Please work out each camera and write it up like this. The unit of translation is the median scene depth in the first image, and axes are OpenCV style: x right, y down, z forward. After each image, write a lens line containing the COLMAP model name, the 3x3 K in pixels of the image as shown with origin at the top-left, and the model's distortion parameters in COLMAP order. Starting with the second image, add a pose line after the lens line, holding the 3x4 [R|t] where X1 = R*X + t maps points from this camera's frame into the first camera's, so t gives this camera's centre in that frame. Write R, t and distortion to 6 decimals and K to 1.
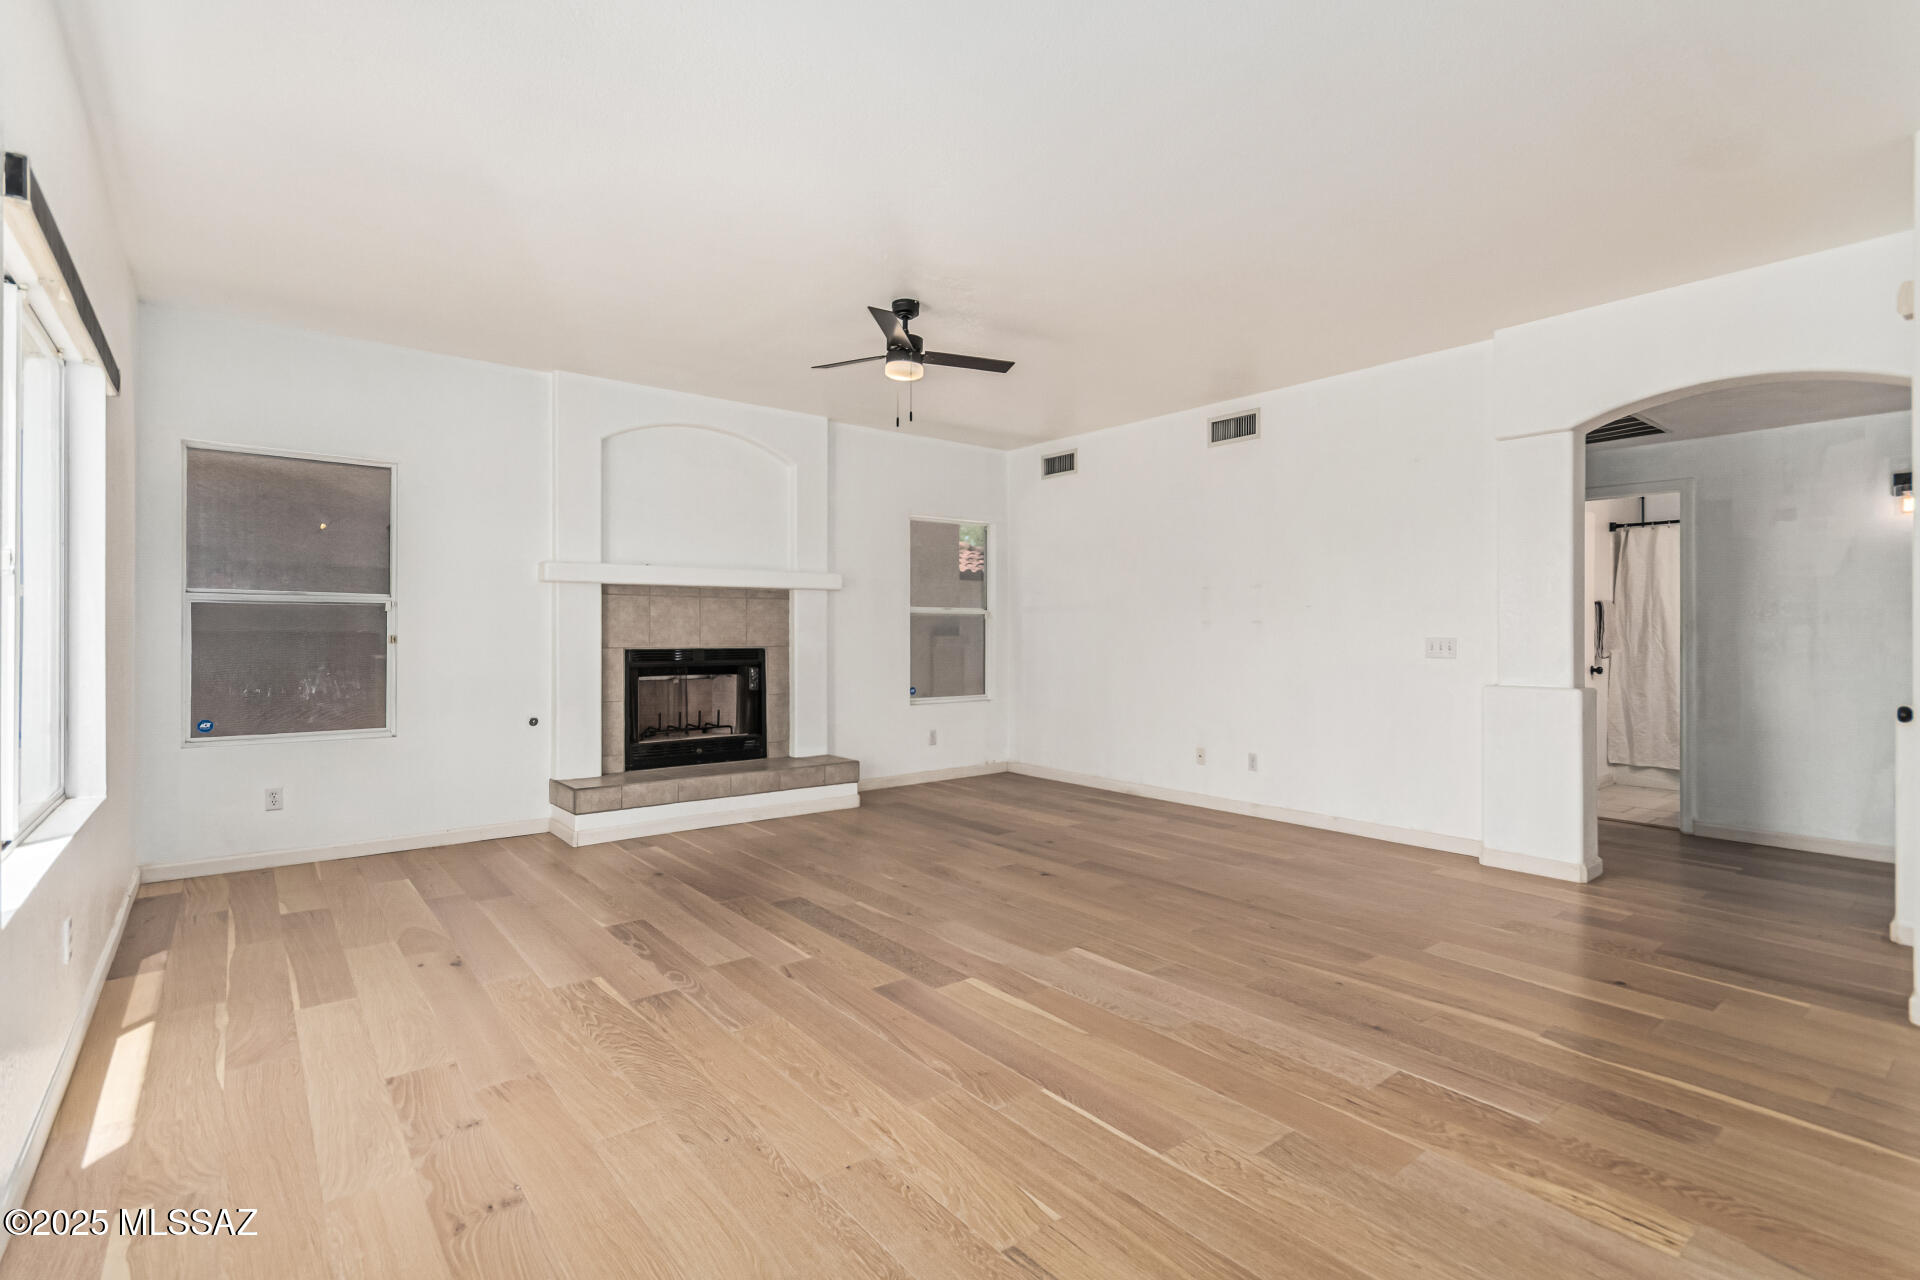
lens RADIAL K [[897.4, 0, 961.8], [0, 897.4, 633.1], [0, 0, 1]] dist [0.012244, 0.000181]
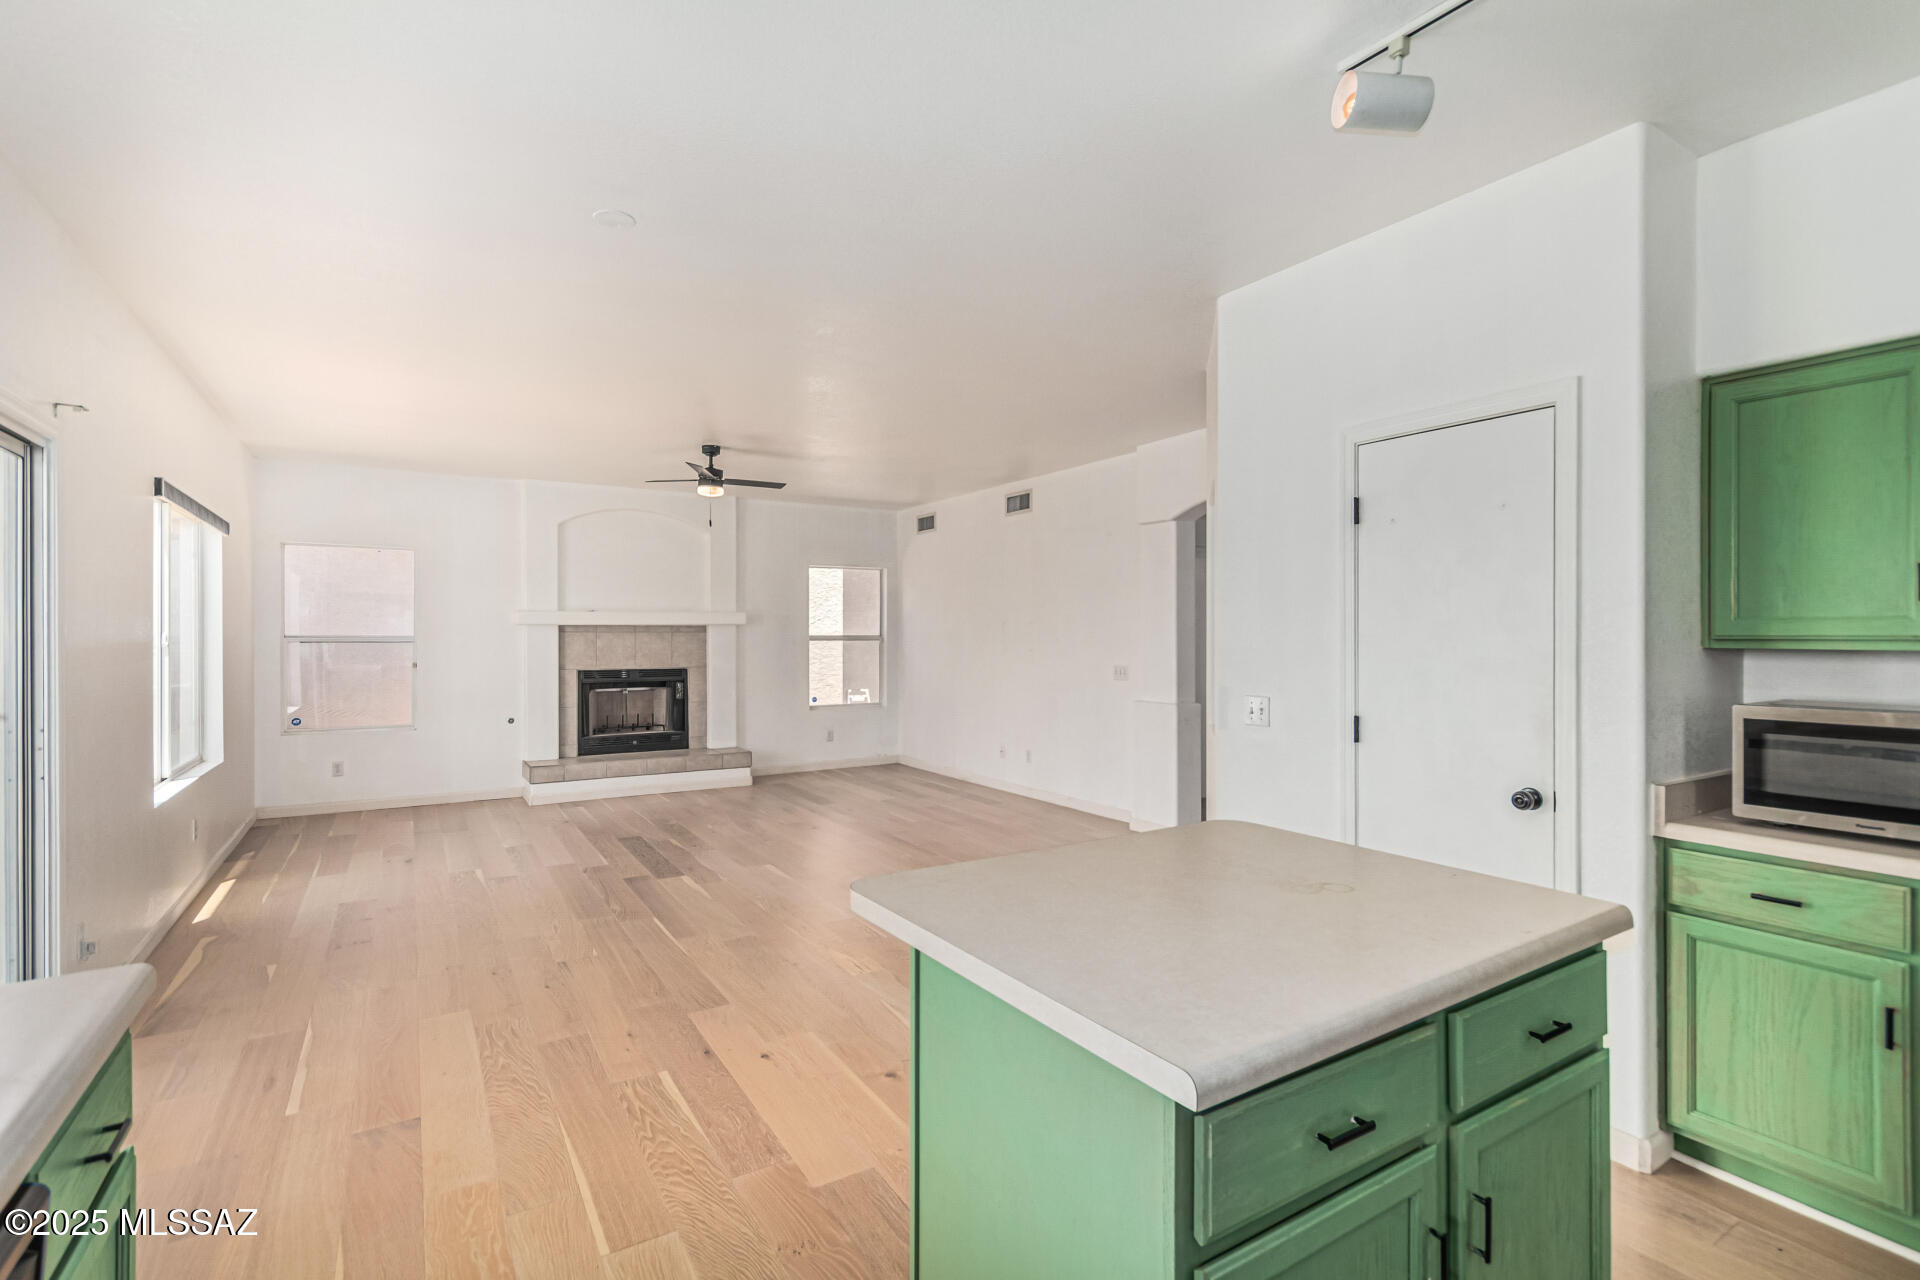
lens RADIAL K [[886.1, 0, 960.0], [0, 886.1, 640.0], [0, 0, 1]] dist [0.017426, 0.000371]
pose [[0.992499, -0.002032, -0.122232, 0.390222], [0.002692, 0.999983, 0.005239, -0.035222], [0.122219, -0.005529, 0.992488, -0.315839]]
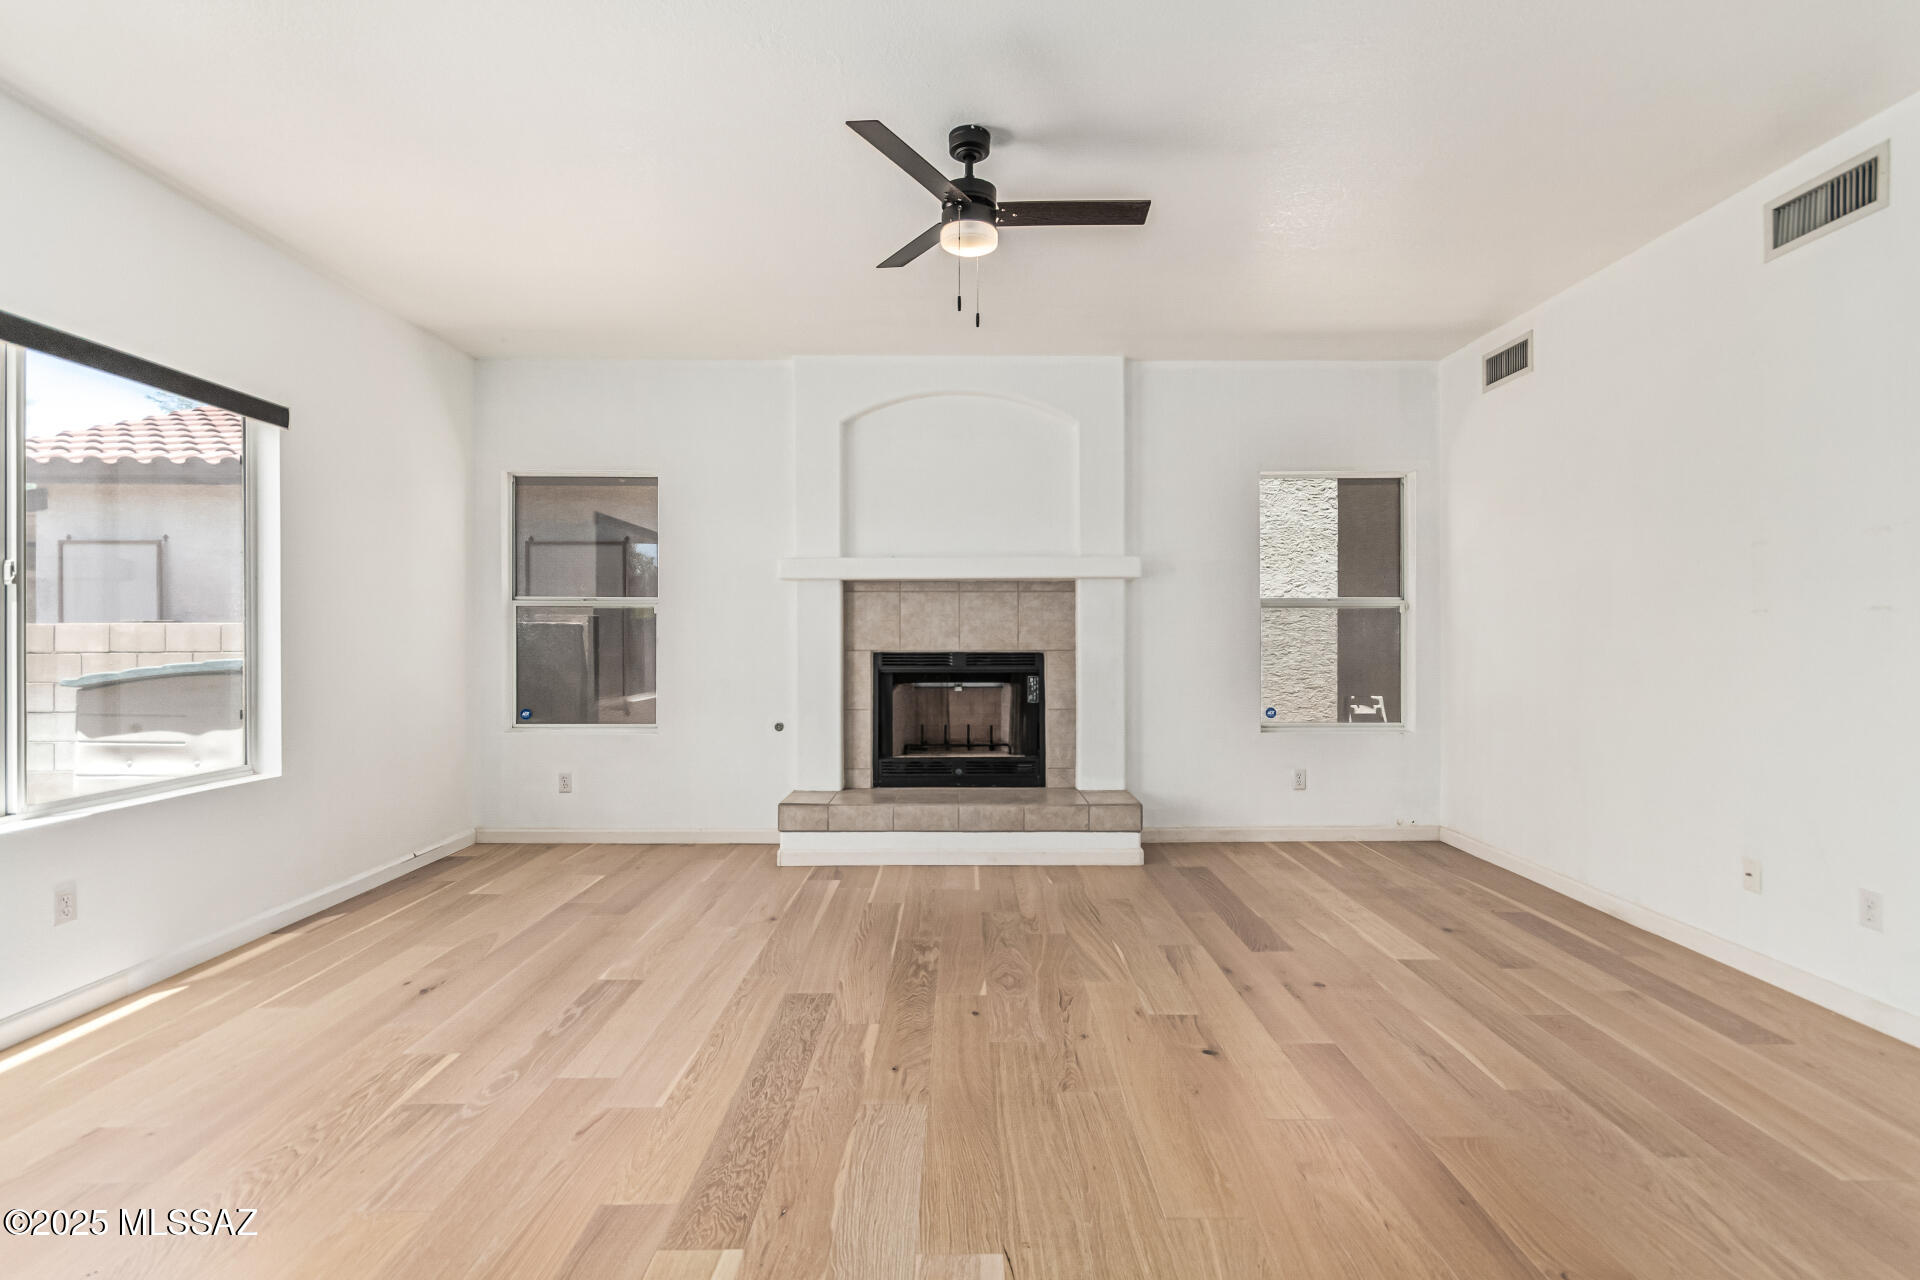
lens RADIAL K [[890.1, 0, 964.0], [0, 890.1, 633.4], [0, 0, 1]] dist [-0.000414, 0.005108]
pose [[0.782255, -0.003028, -0.622951, 0.249262], [0.001977, 0.999995, -0.002377, 0.001473], [0.622955, 0.000628, 0.782257, 0.350798]]
